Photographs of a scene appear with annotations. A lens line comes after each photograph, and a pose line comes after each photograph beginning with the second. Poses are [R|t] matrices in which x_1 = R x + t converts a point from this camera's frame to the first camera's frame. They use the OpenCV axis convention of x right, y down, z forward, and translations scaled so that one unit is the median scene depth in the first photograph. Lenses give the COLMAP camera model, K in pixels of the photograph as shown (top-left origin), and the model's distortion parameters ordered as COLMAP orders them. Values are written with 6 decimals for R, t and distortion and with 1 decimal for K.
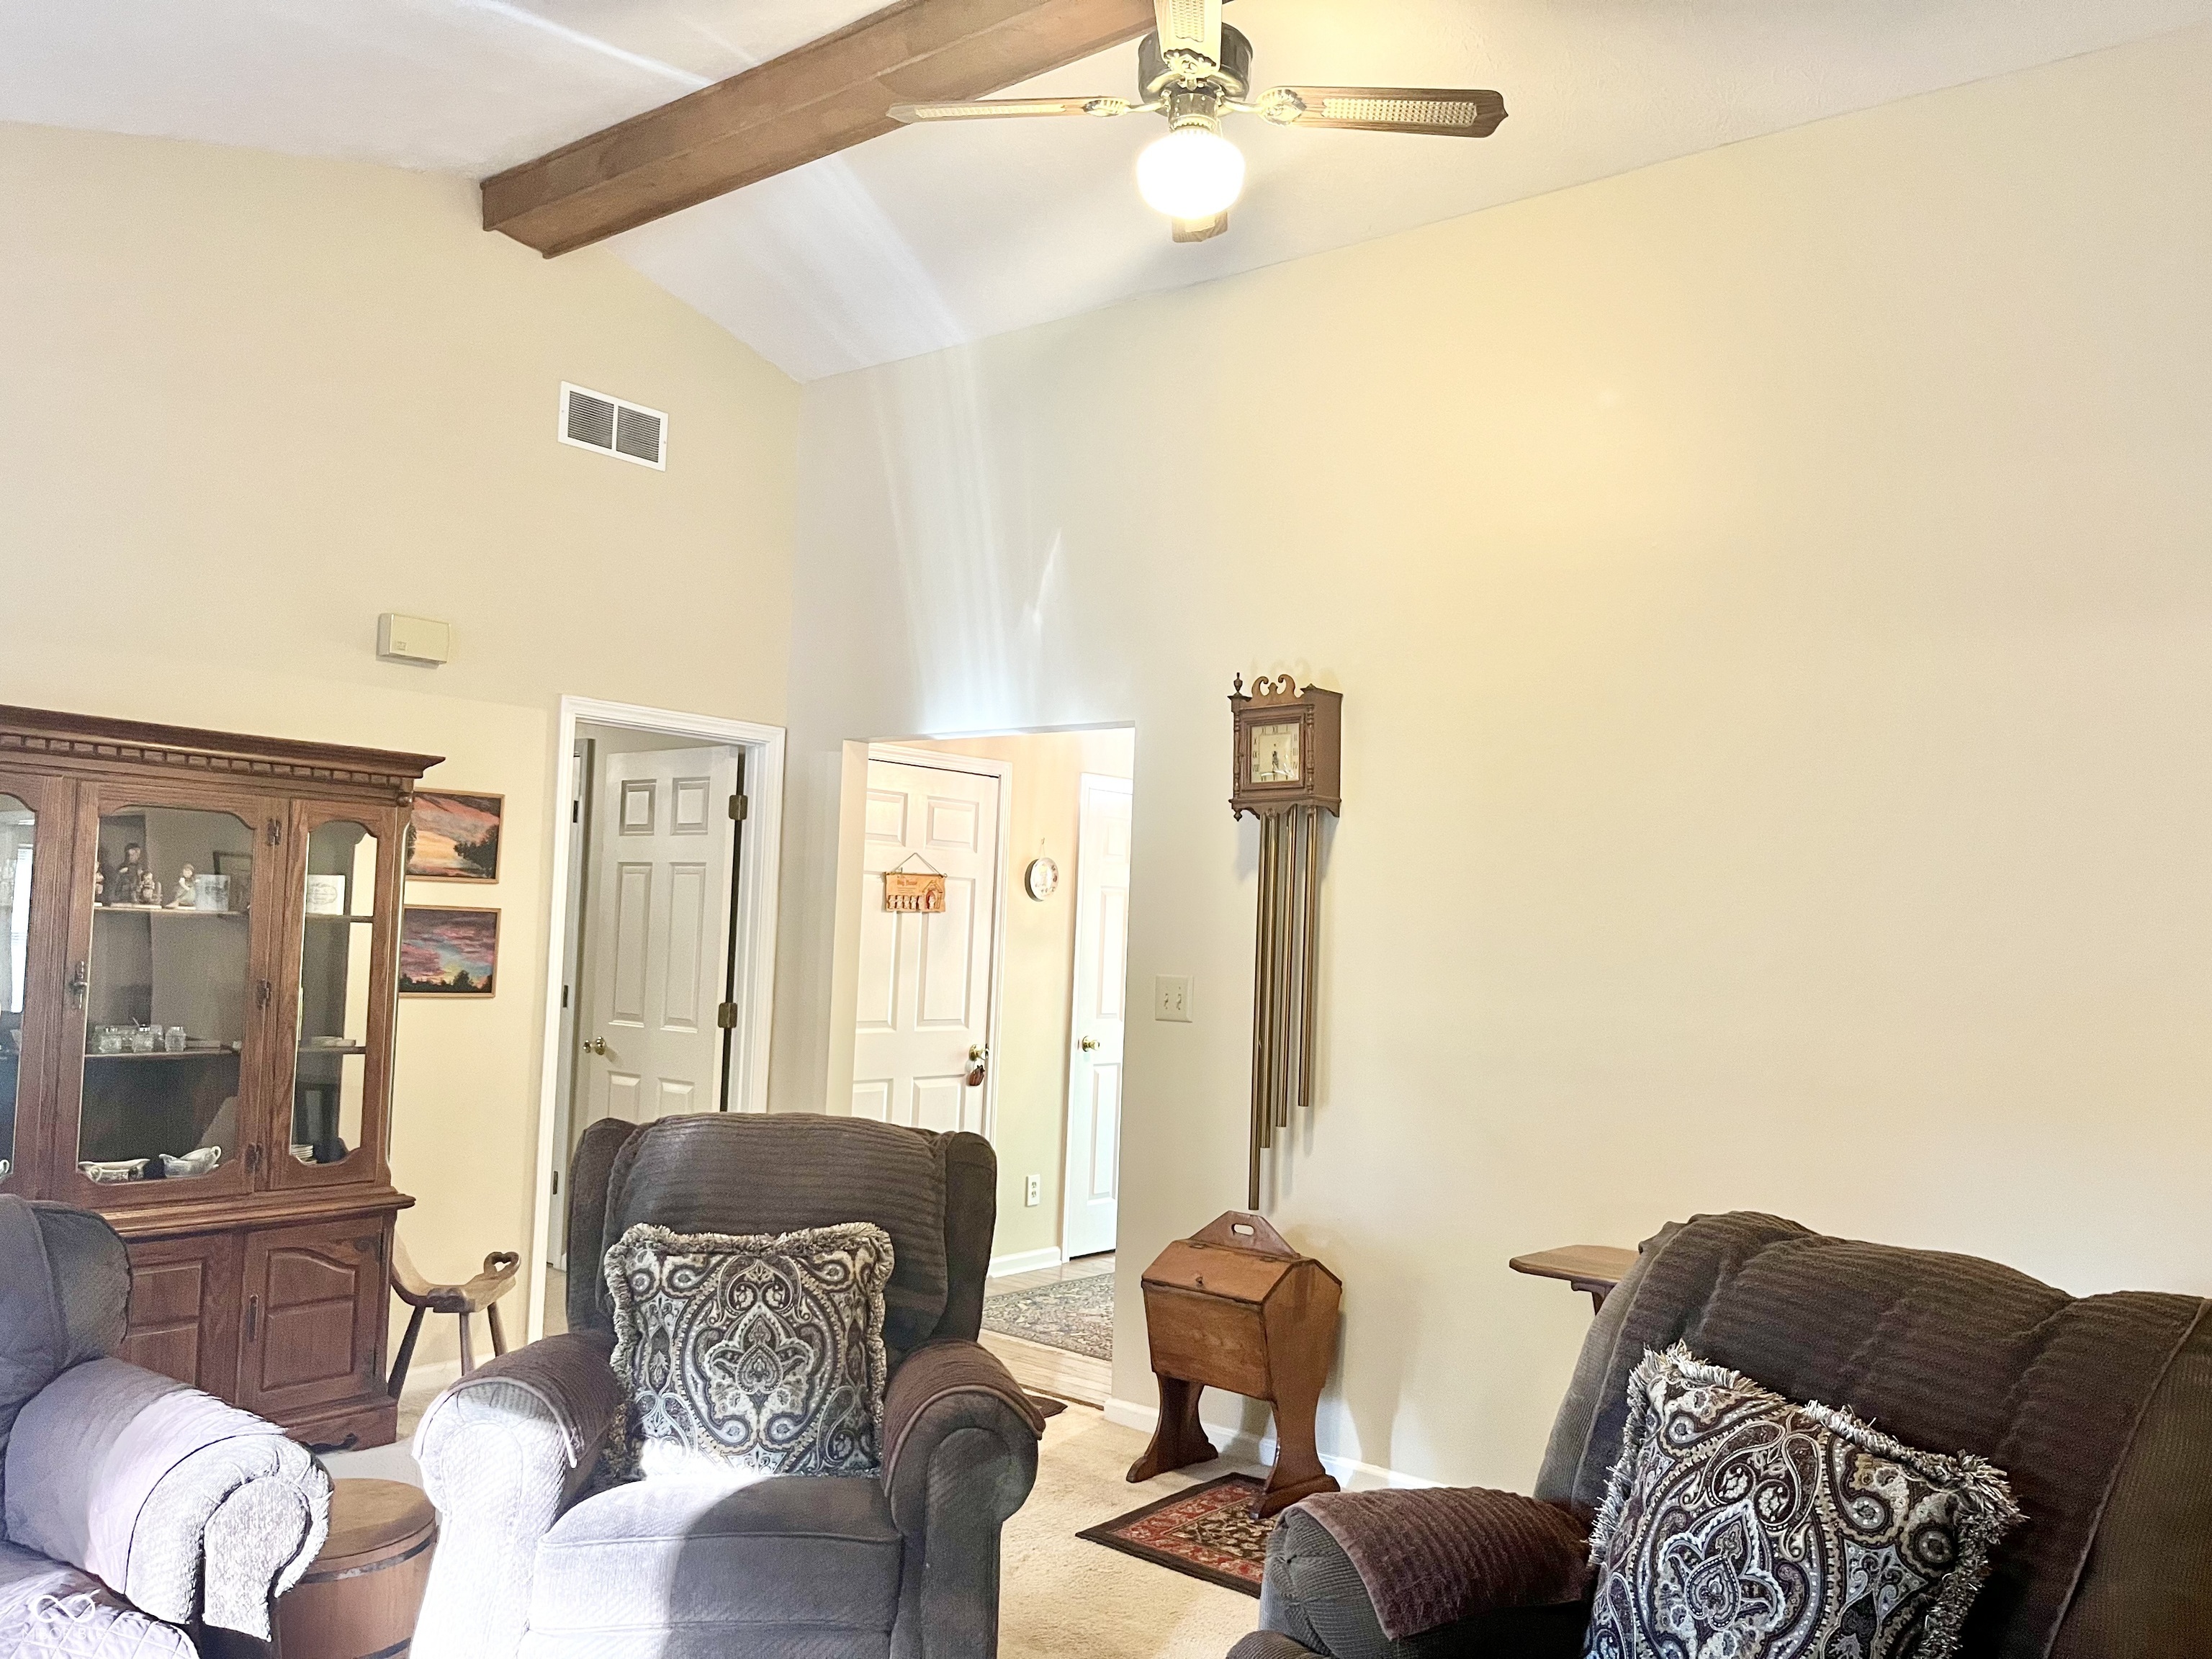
lens RADIAL K [[1669.1, 0, 1097.4], [0, 1669.1, 845.0], [0, 0, 1]] dist [0.063968, -0.096794]
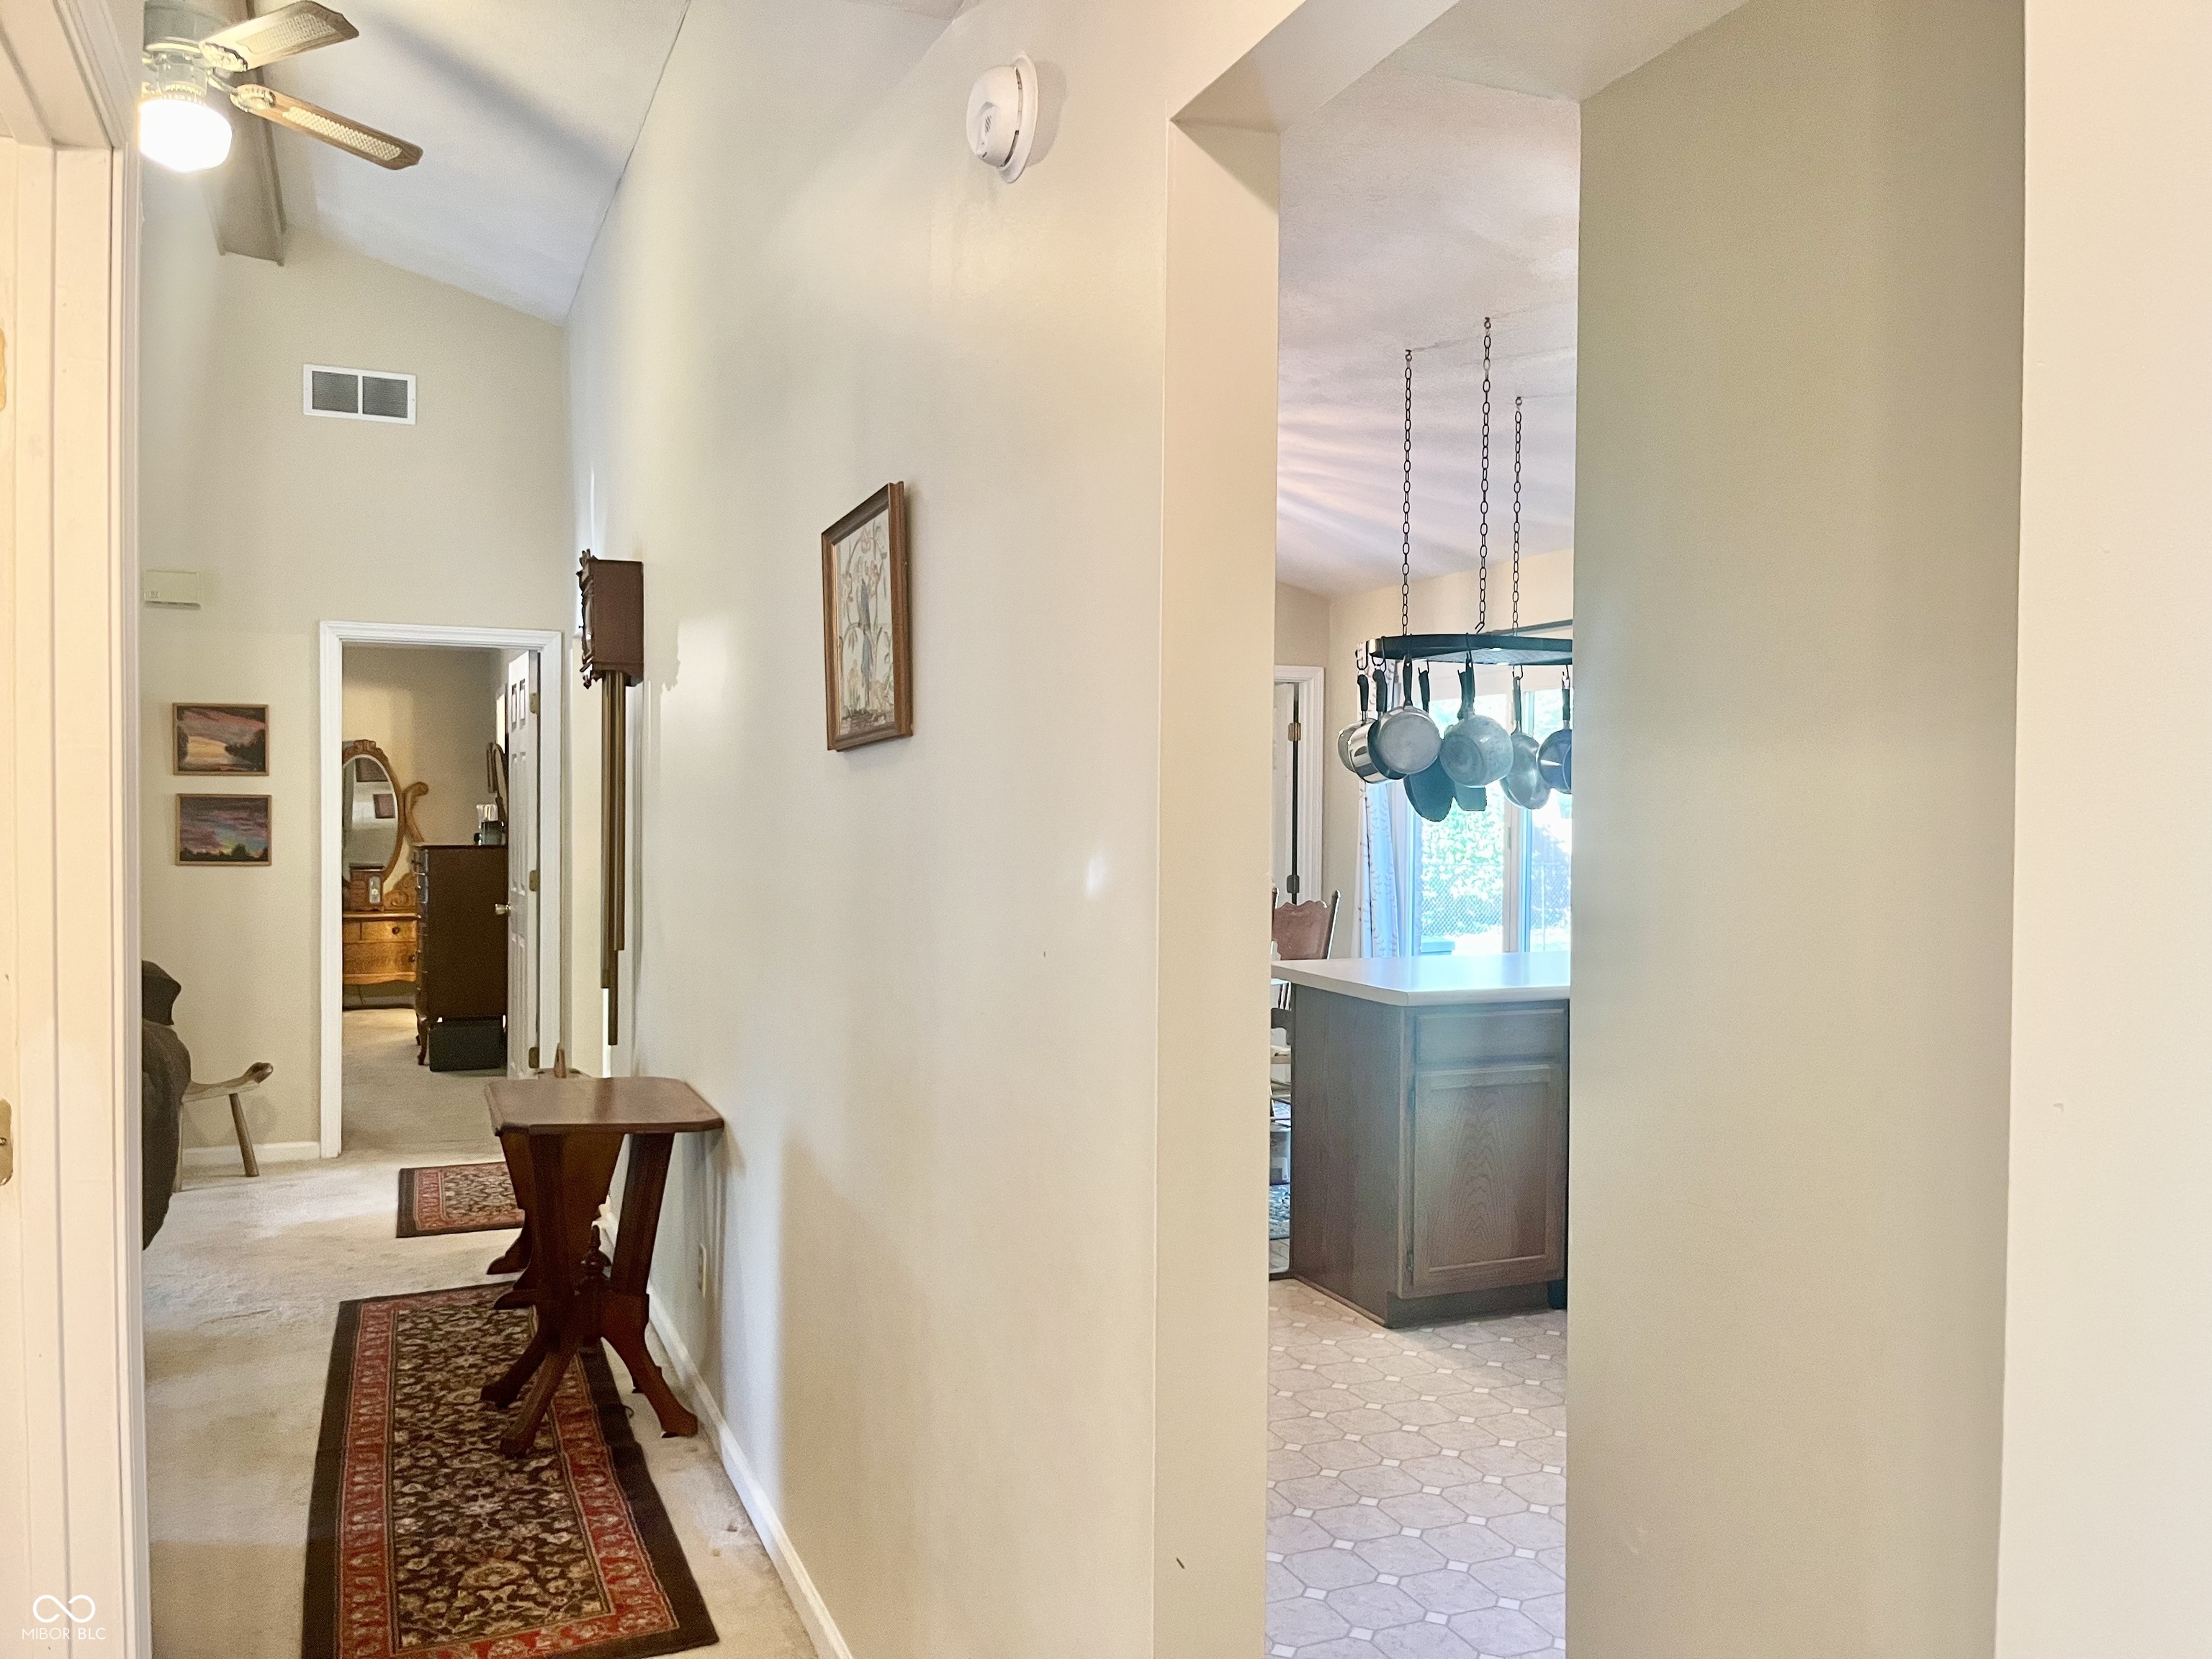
lens RADIAL K [[1669.1, 0, 1089.1], [0, 1669.1, 833.0], [0, 0, 1]] dist [0.063968, -0.096794]
pose [[0.880114, -0.024503, -0.474130, 0.802104], [0.050875, 0.997784, 0.042872, 0.044087], [0.472029, -0.061854, 0.879410, 0.176174]]
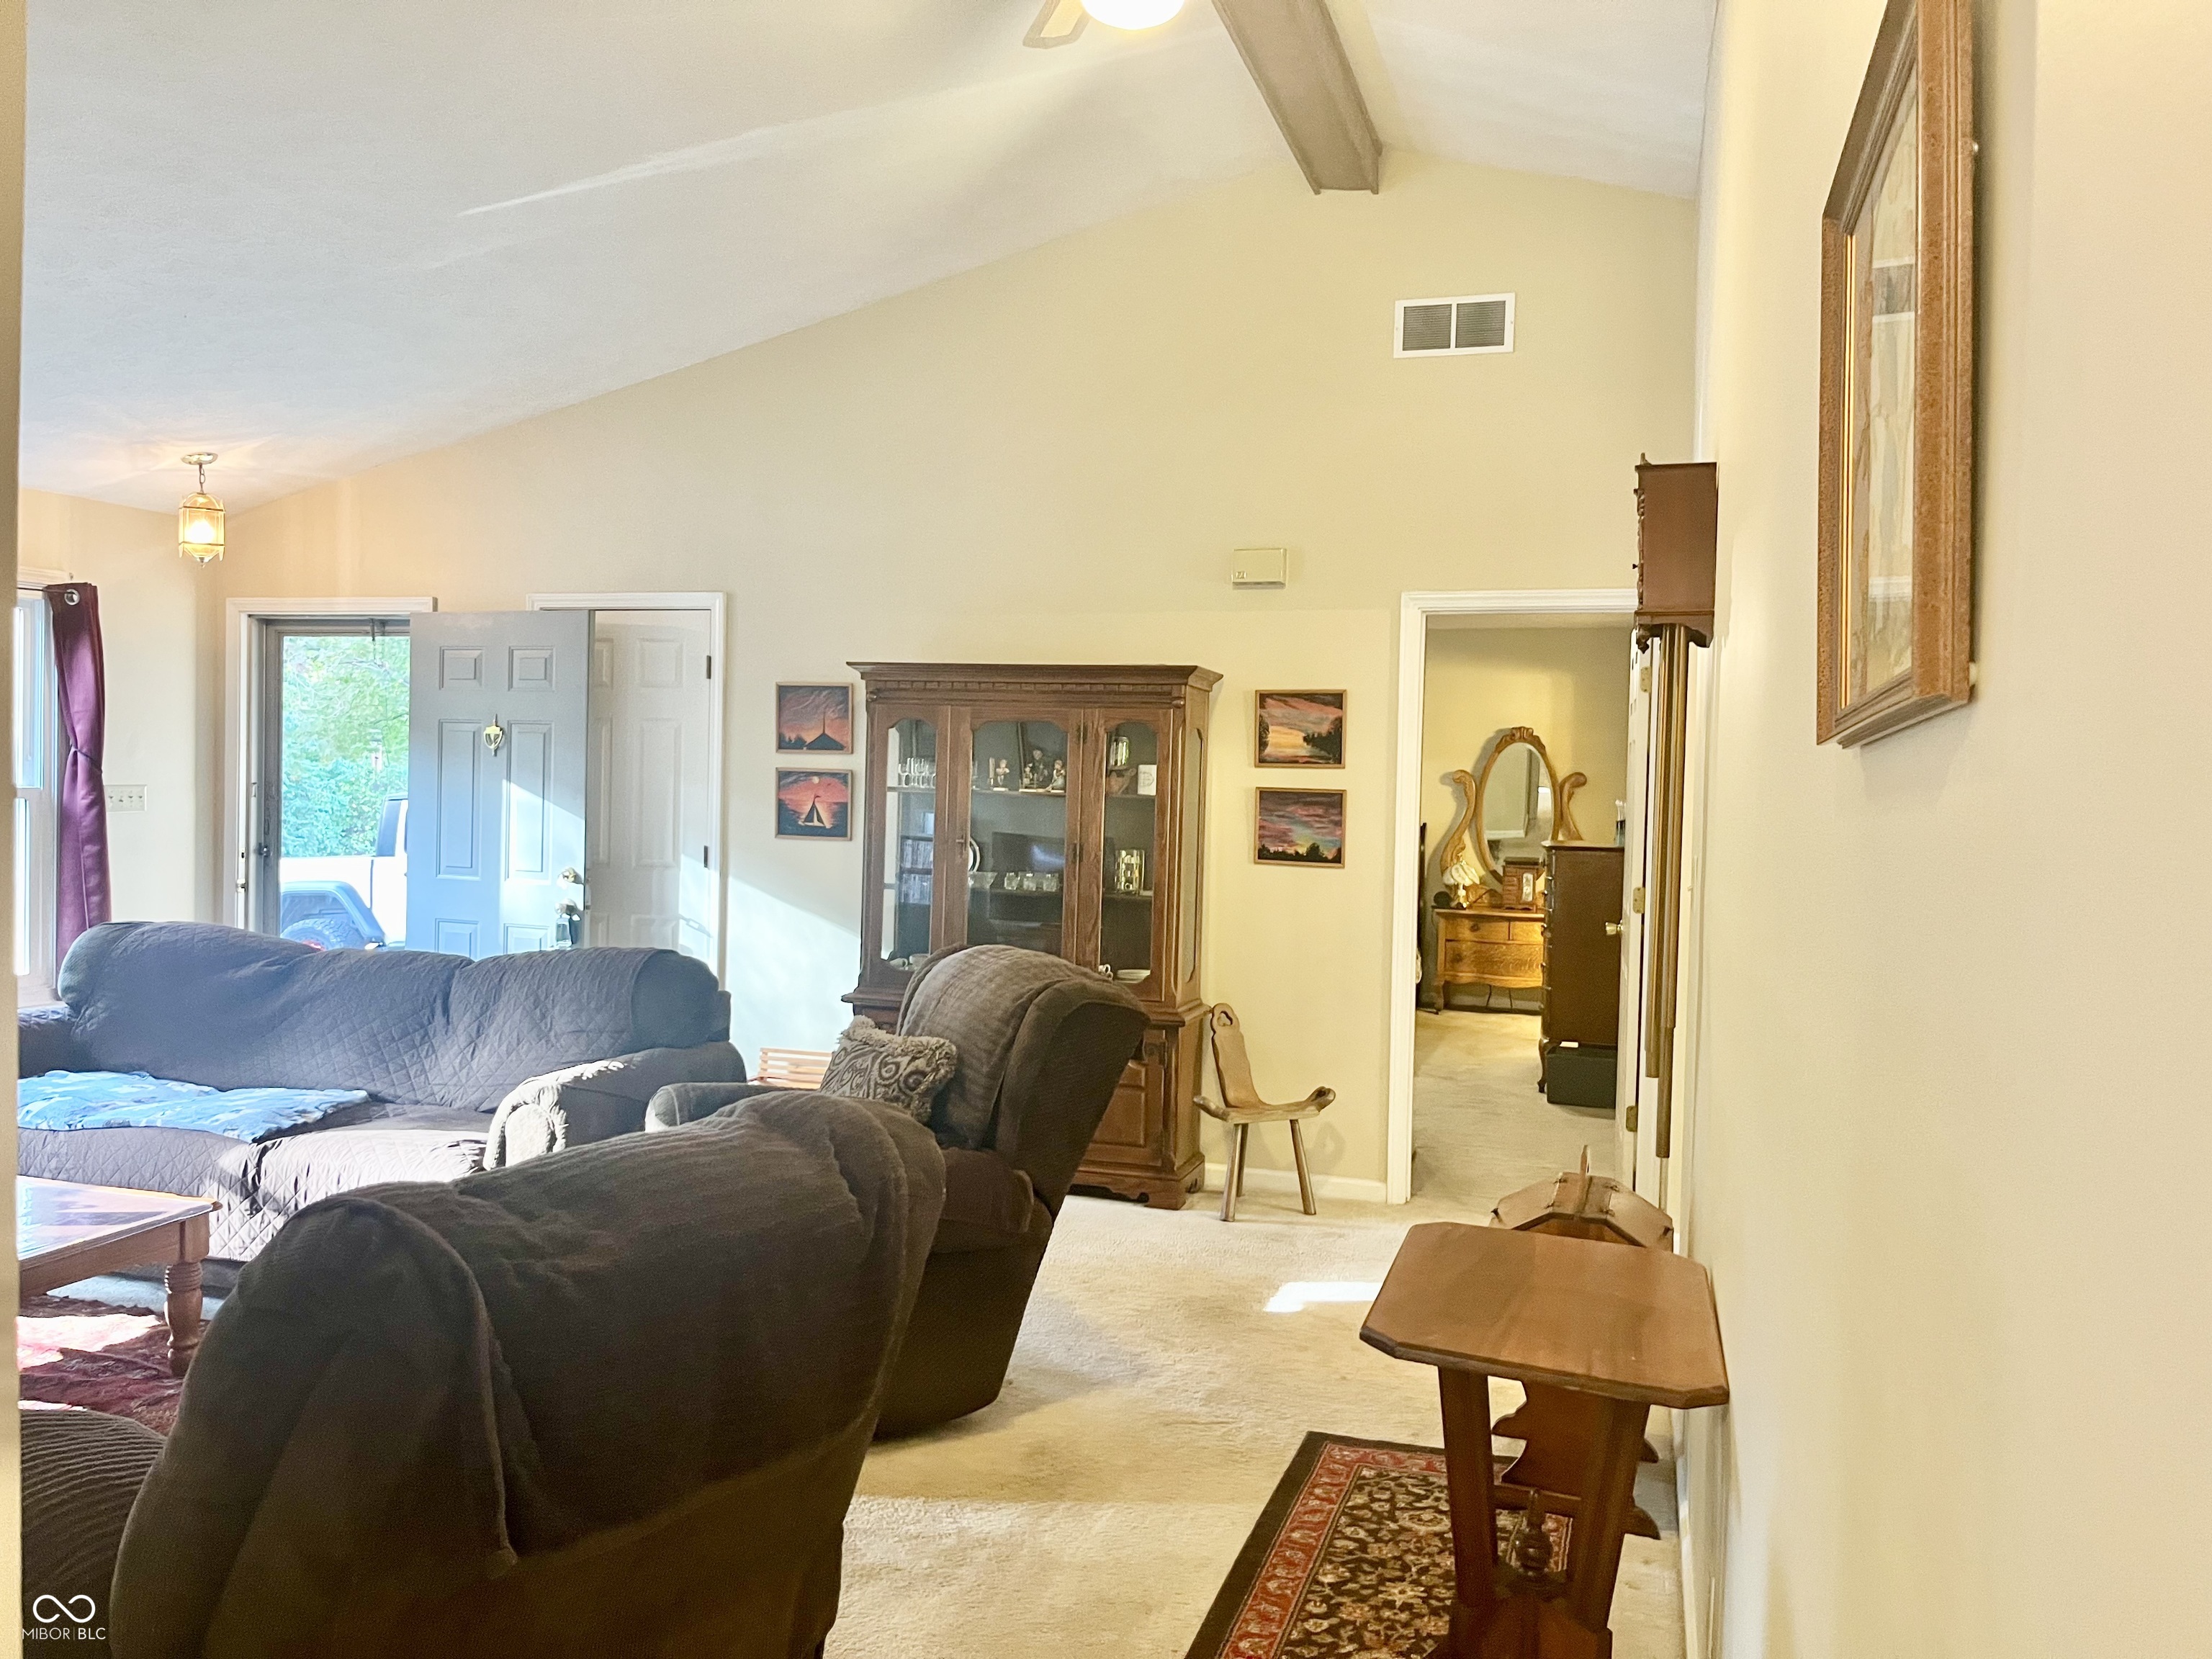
lens RADIAL K [[1669.1, 0, 1114.6], [0, 1669.1, 824.3], [0, 0, 1]] dist [0.063968, -0.096794]
pose [[0.372825, -0.002487, -0.927898, 0.647317], [0.040191, 0.999101, 0.013471, 0.040239], [0.927031, -0.042316, 0.372590, 0.439937]]
